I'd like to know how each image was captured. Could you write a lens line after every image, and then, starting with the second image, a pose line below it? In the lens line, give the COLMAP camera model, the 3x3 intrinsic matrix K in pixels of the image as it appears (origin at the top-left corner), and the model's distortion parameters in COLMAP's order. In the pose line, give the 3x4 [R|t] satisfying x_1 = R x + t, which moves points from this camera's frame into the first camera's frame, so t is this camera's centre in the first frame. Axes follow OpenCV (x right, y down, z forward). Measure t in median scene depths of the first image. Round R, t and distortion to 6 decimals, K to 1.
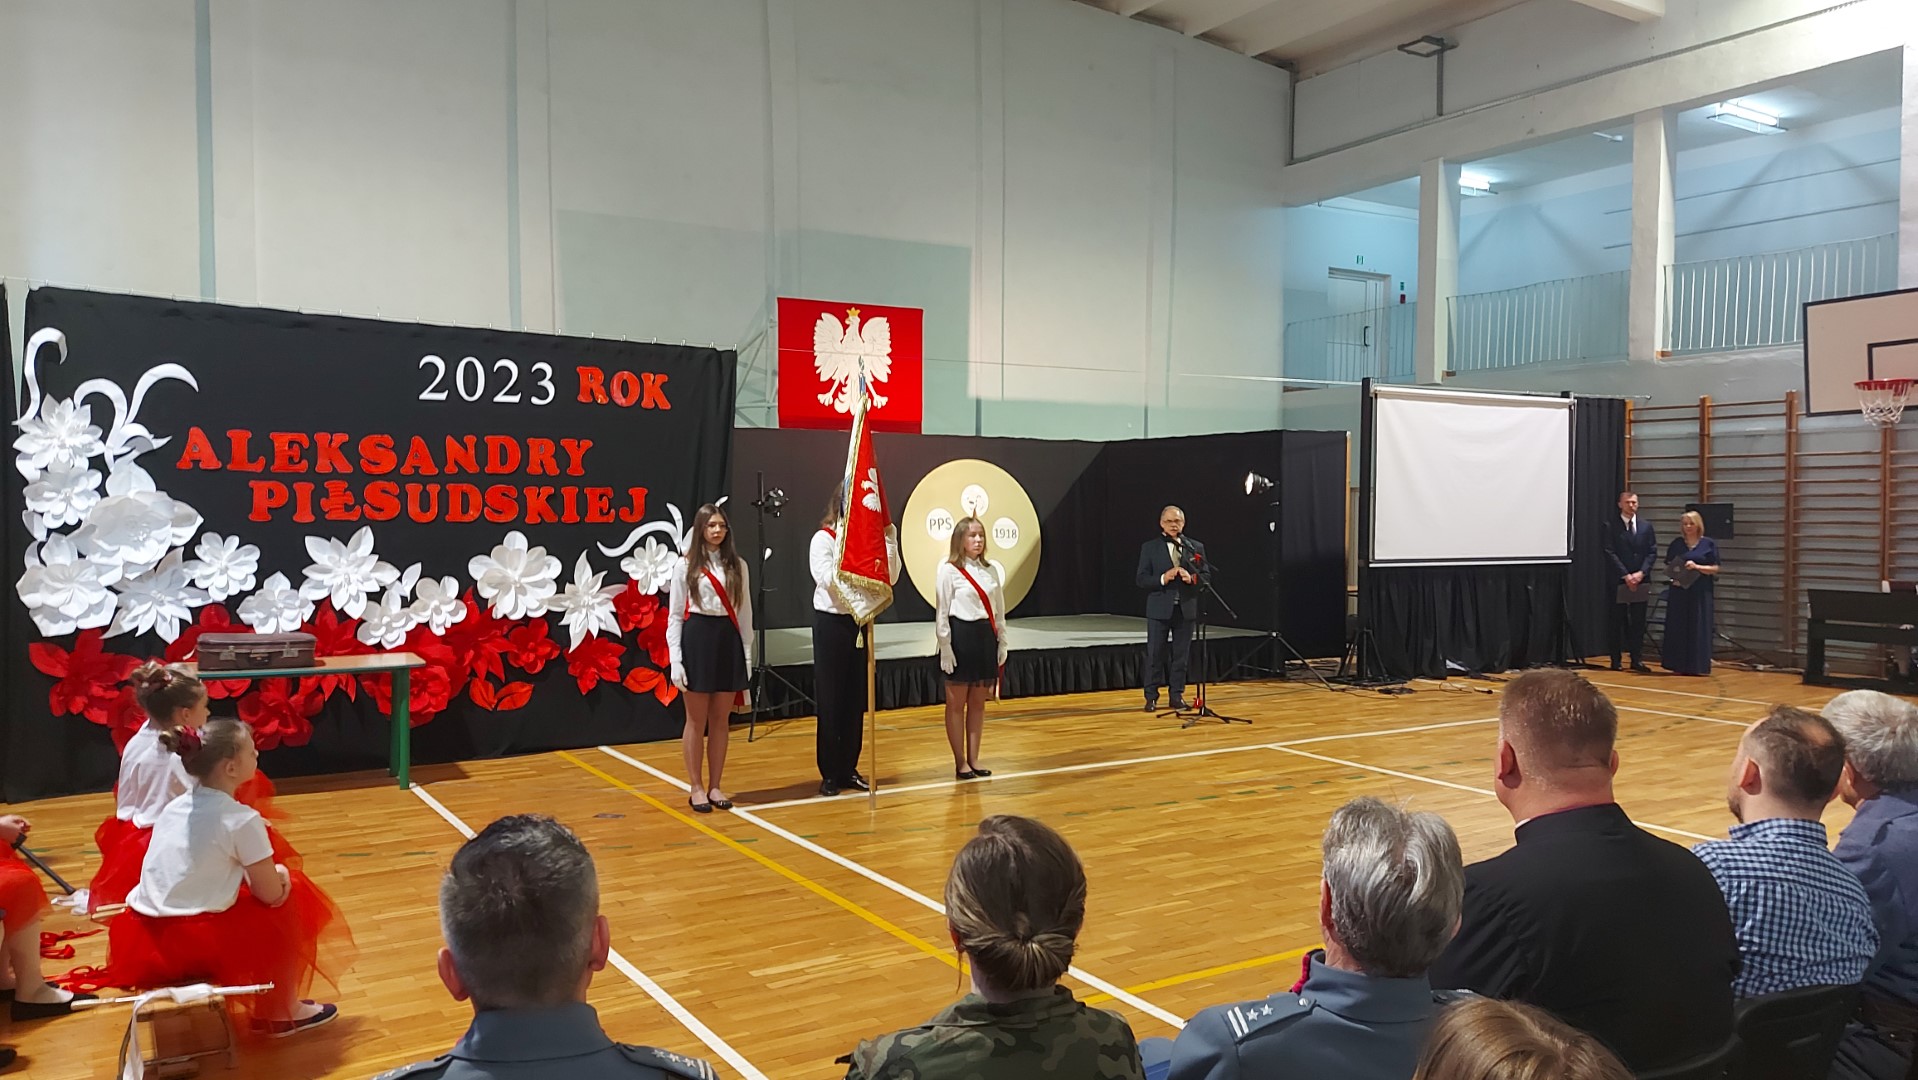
lens RADIAL K [[1358.6, 0, 968.9], [0, 1358.6, 550.4], [0, 0, 1]] dist [0.092229, -0.057006]
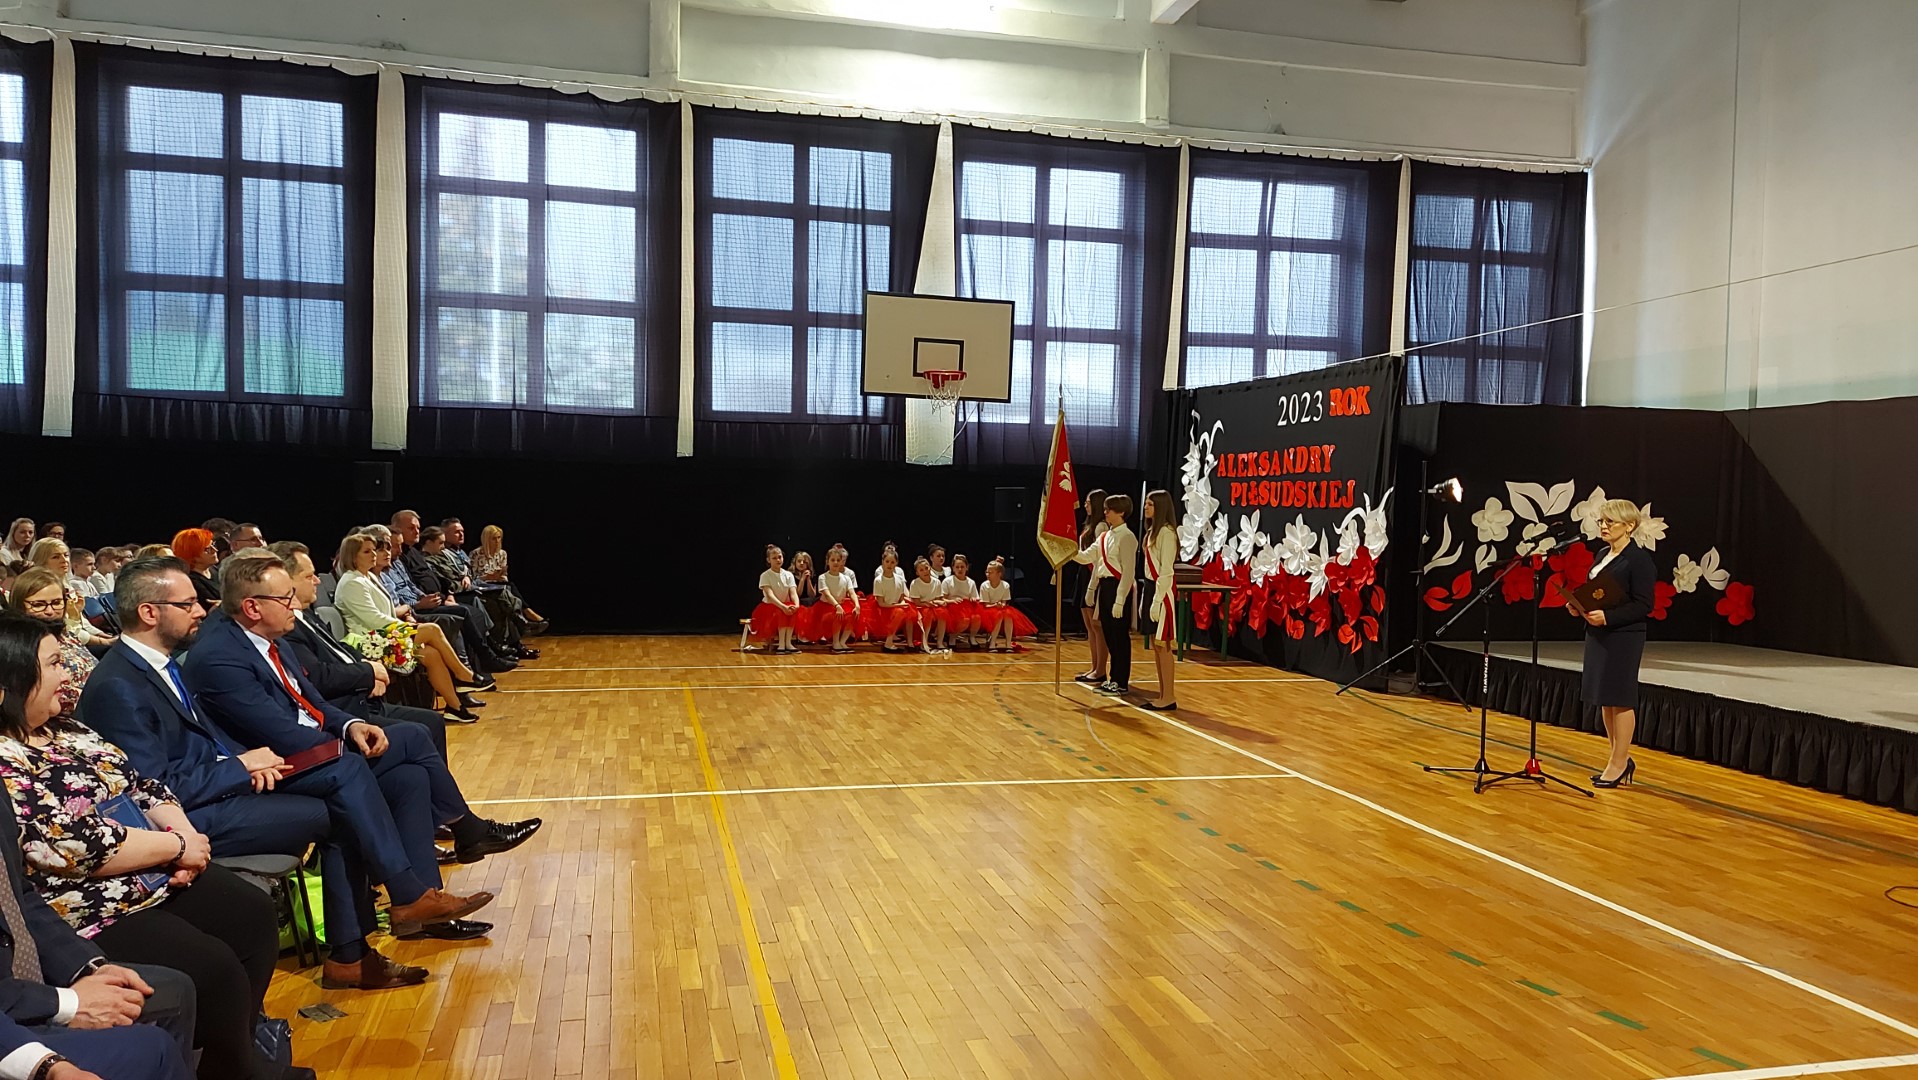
lens RADIAL K [[1358.6, 0, 966.3], [0, 1358.6, 543.4], [0, 0, 1]] dist [0.092229, -0.057006]
pose [[-0.319788, 0.017271, -0.947332, 1.105026], [-0.048259, 0.998239, 0.034490, -0.015101], [0.946259, 0.056746, -0.318391, 1.123901]]
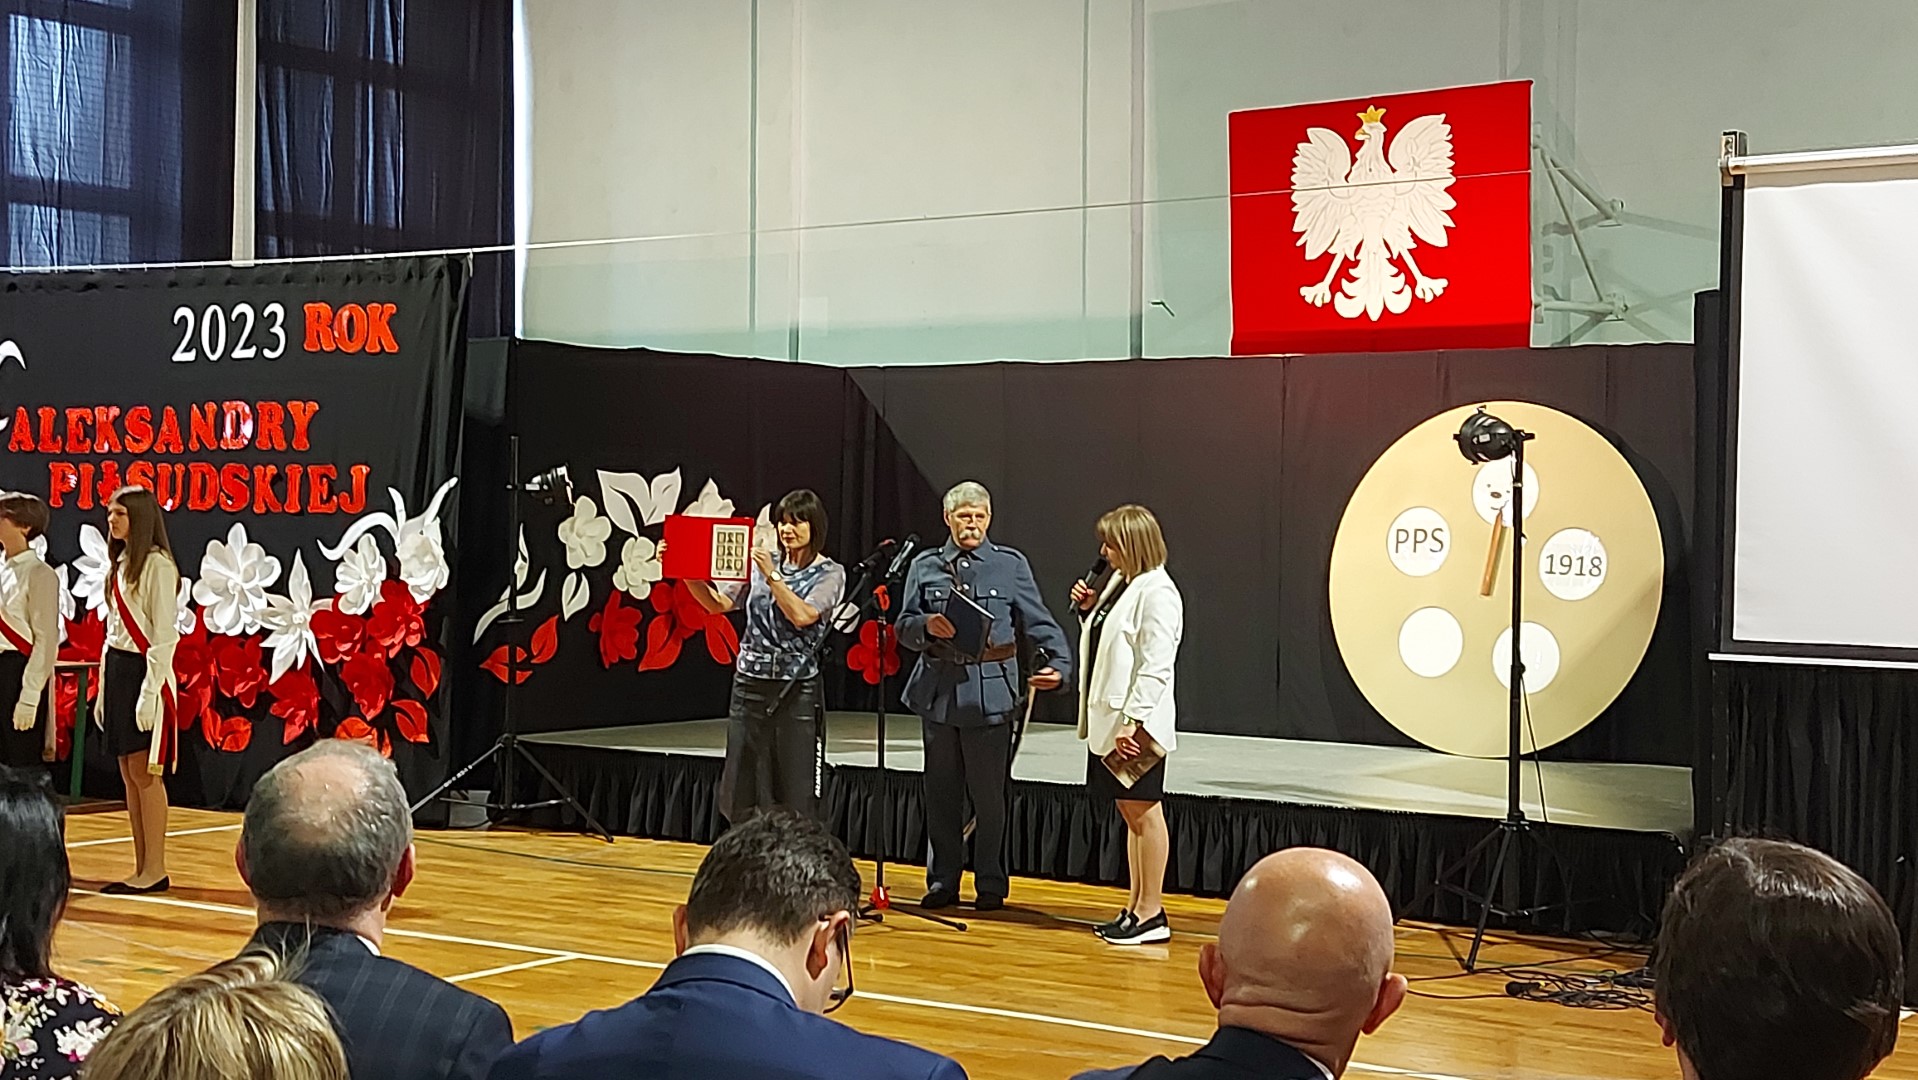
lens RADIAL K [[2709.2, 0, 968.0], [0, 2709.2, 522.9], [0, 0, 1]] dist [0.166690, 0.000000]
pose [[0.381275, 0.002799, -0.924458, 1.259824], [-0.041362, 0.999046, -0.014034, -0.009306], [0.923536, 0.043588, 0.381027, 0.790374]]
